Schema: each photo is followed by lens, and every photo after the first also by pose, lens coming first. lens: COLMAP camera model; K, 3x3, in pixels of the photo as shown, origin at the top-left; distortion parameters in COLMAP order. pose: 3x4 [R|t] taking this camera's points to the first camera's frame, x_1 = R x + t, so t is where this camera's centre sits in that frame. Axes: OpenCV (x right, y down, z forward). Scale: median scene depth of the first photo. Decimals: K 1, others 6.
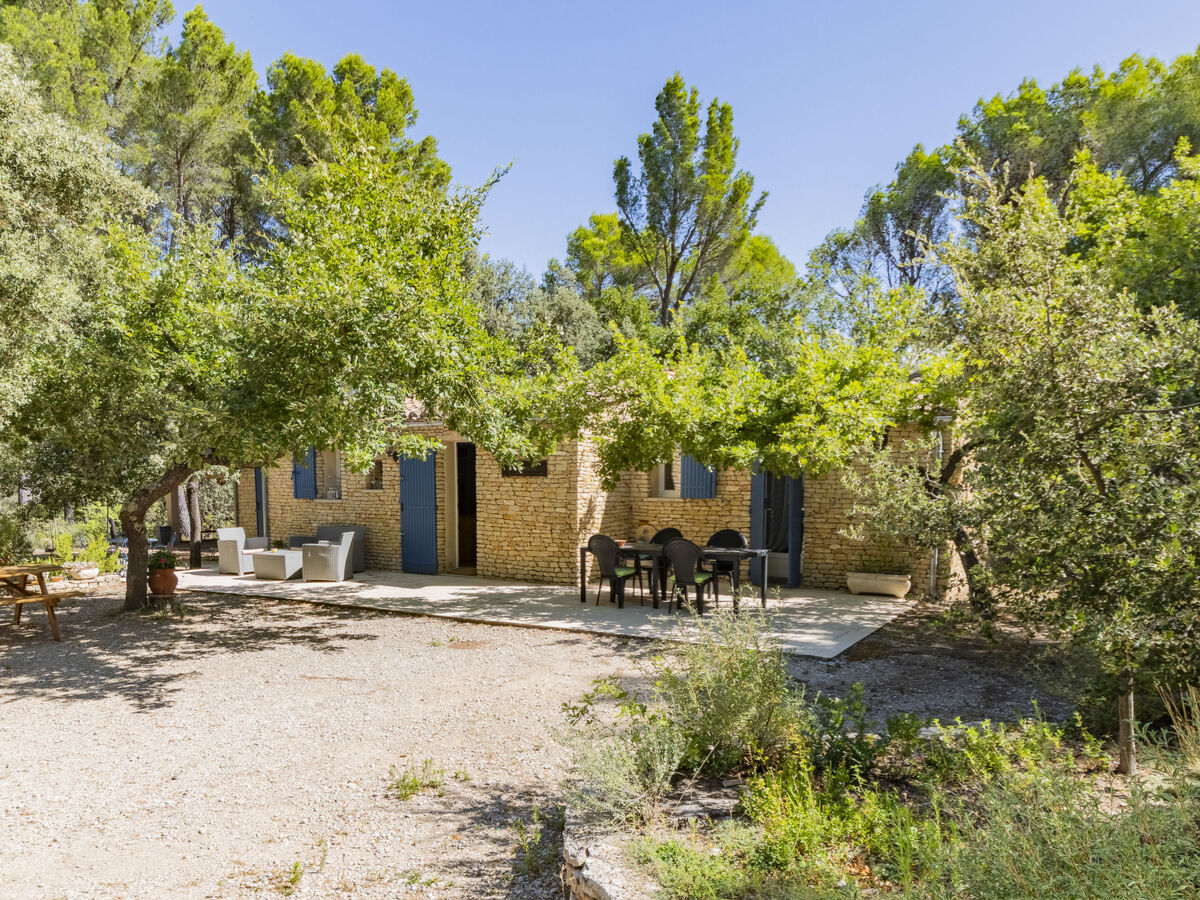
lens RADIAL K [[857.1, 0, 600.0], [0, 857.1, 450.0], [0, 0, 1]] dist [0.001230, 0.001176]
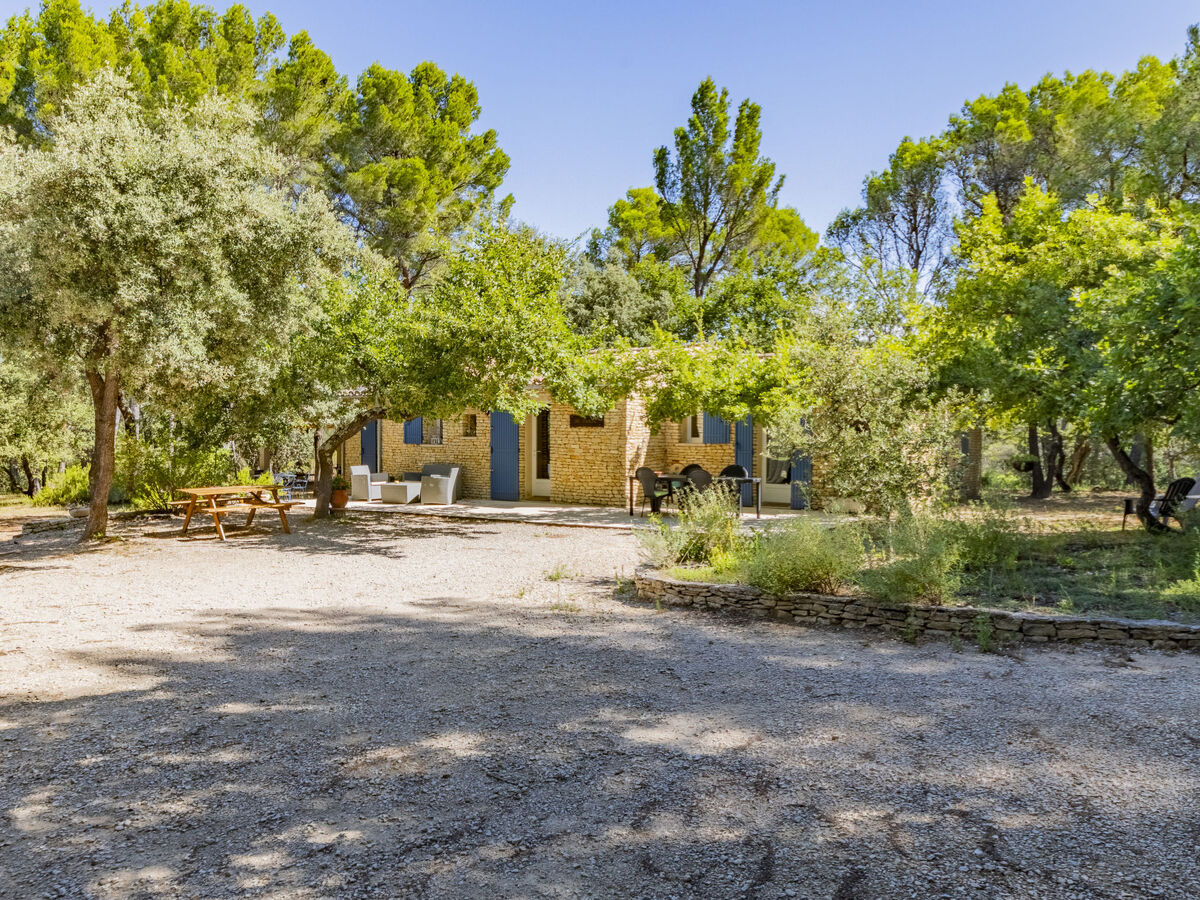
lens RADIAL K [[857.1, 0, 600.0], [0, 857.1, 450.0], [0, 0, 1]] dist [0.001230, 0.001176]
pose [[0.999068, 0.003779, -0.043006, -0.009055], [-0.001426, 0.998506, 0.054622, -0.006241], [0.043148, -0.054510, 0.997581, -0.329523]]
